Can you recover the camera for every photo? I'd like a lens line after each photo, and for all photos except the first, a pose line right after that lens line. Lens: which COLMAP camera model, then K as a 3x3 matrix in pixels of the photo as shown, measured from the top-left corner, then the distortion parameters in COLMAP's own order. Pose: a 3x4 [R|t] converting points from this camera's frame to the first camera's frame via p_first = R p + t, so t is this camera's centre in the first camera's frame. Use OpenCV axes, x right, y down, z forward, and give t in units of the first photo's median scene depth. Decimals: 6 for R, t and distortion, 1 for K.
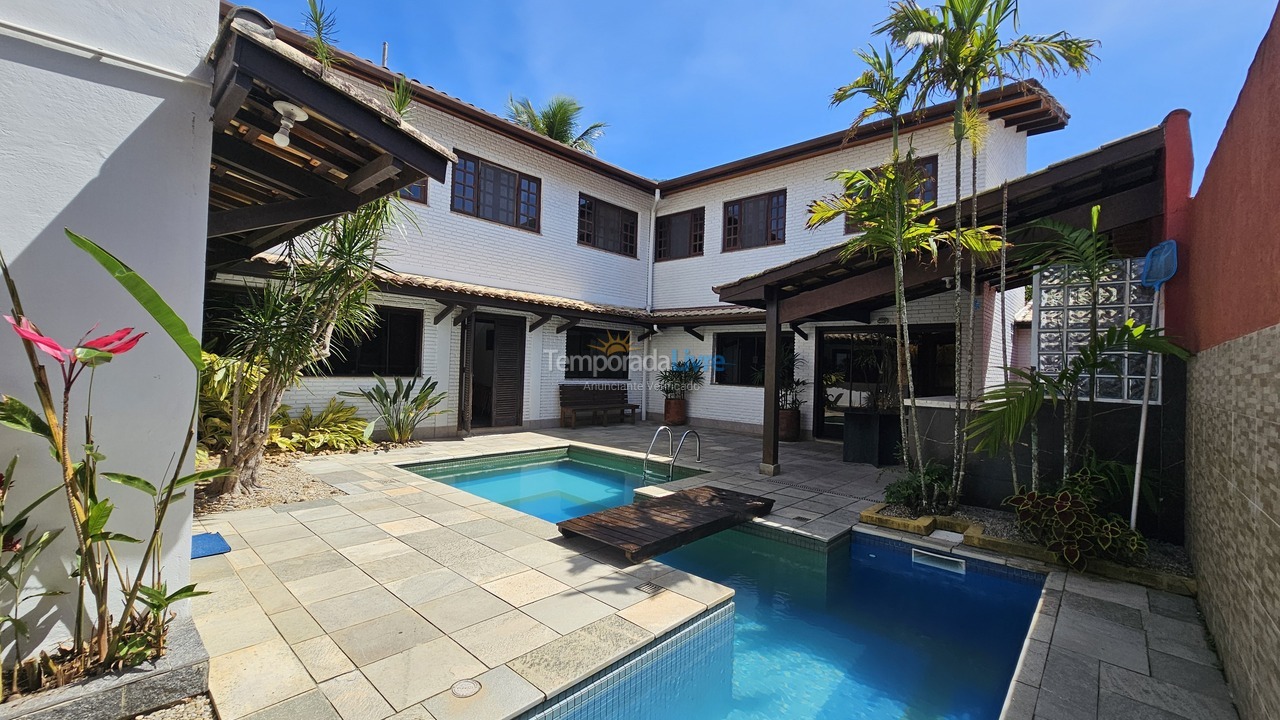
lens RADIAL K [[514.9, 0, 641.0], [0, 514.9, 357.0], [0, 0, 1]] dist [-0.000649, 0.000142]
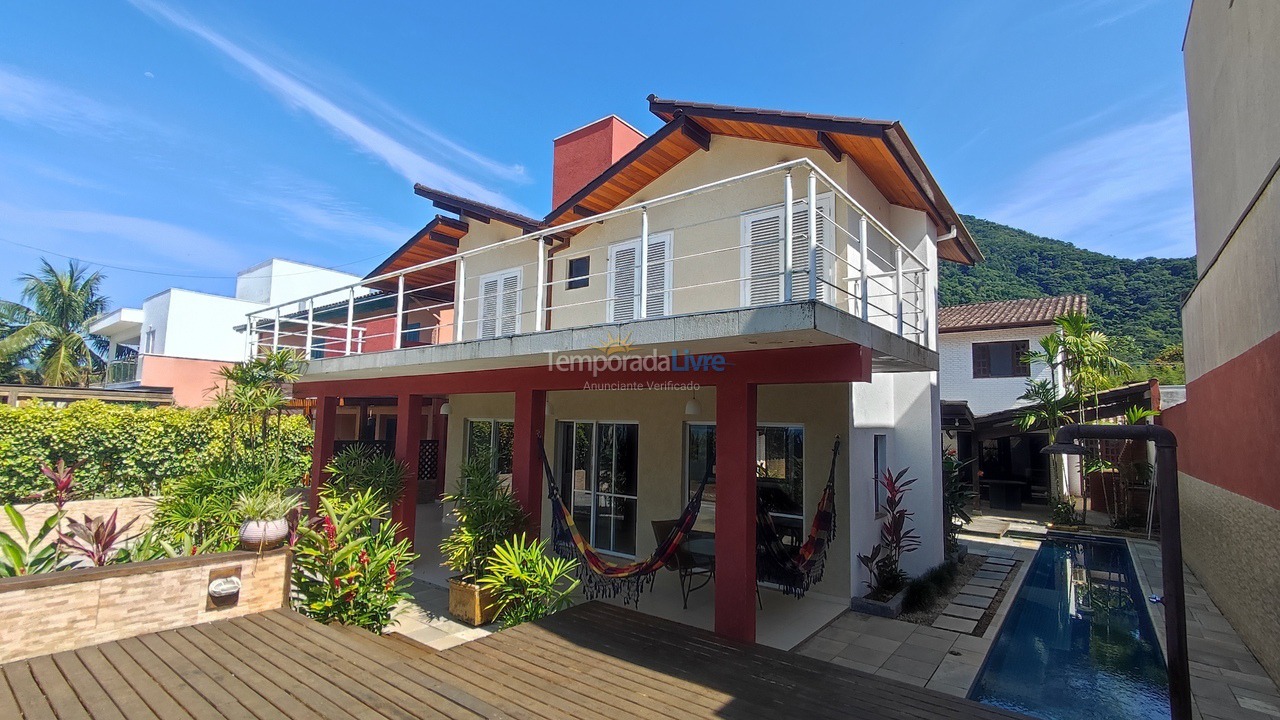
lens RADIAL K [[580.9, 0, 645.3], [0, 580.9, 373.3], [0, 0, 1]] dist [-0.001413, 0.000281]
pose [[0.996843, -0.002192, 0.079369, -2.002454], [0.008120, 0.997192, -0.074448, -0.284771], [-0.078983, 0.074857, 0.994061, -1.971335]]
